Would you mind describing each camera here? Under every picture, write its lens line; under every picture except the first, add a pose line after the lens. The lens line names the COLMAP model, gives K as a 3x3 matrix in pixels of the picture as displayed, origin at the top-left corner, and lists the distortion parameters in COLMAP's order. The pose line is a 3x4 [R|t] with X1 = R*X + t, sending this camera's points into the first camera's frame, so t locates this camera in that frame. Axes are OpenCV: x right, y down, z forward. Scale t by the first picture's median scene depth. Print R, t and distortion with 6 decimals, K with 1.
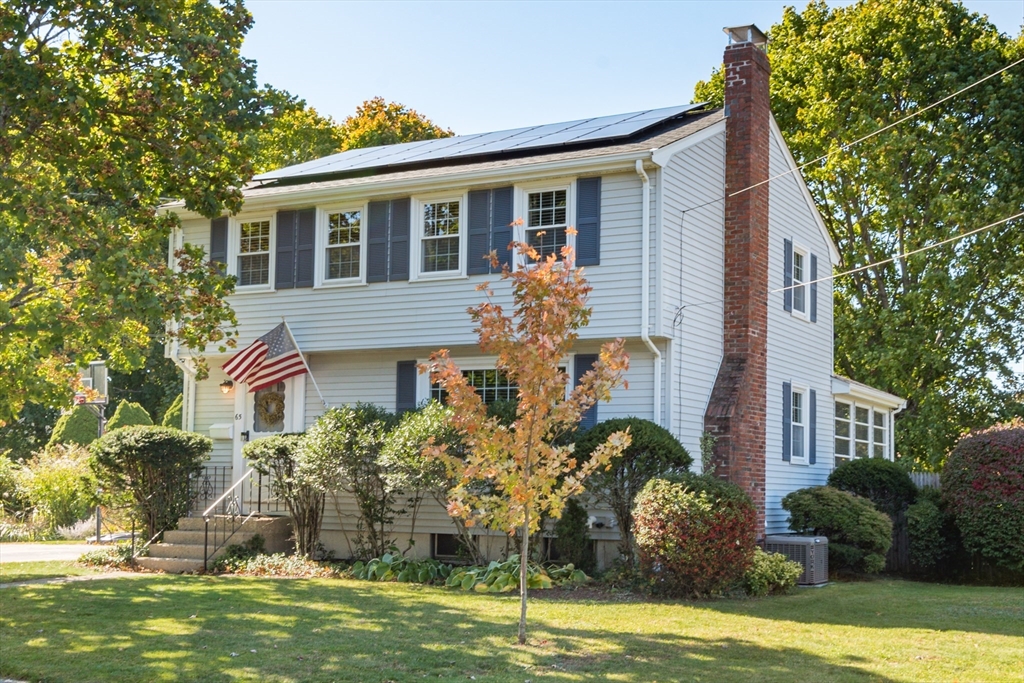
lens RADIAL K [[658.3, 0, 512.1], [0, 658.3, 339.3], [0, 0, 1]] dist [-0.005458, -0.001543]
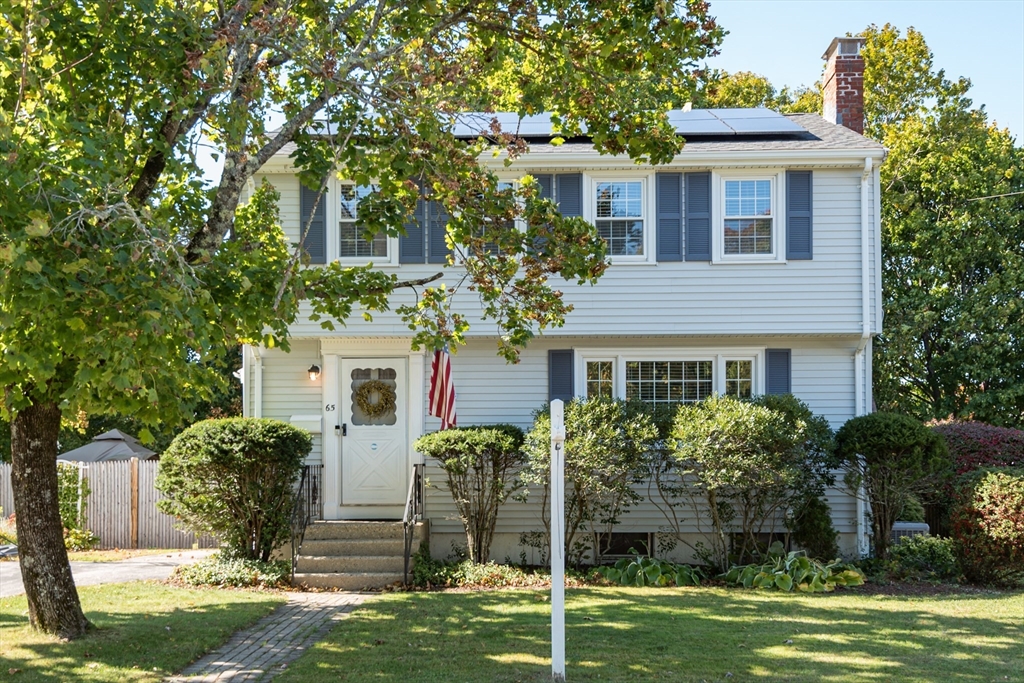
lens RADIAL K [[671.2, 0, 512.0], [0, 671.2, 344.5], [0, 0, 1]] dist [0.007474, -0.000376]
pose [[0.970126, 0.037059, 0.239754, -0.529560], [-0.039717, 0.999191, 0.006266, 0.026425], [-0.239328, -0.015601, 0.970813, 0.116505]]
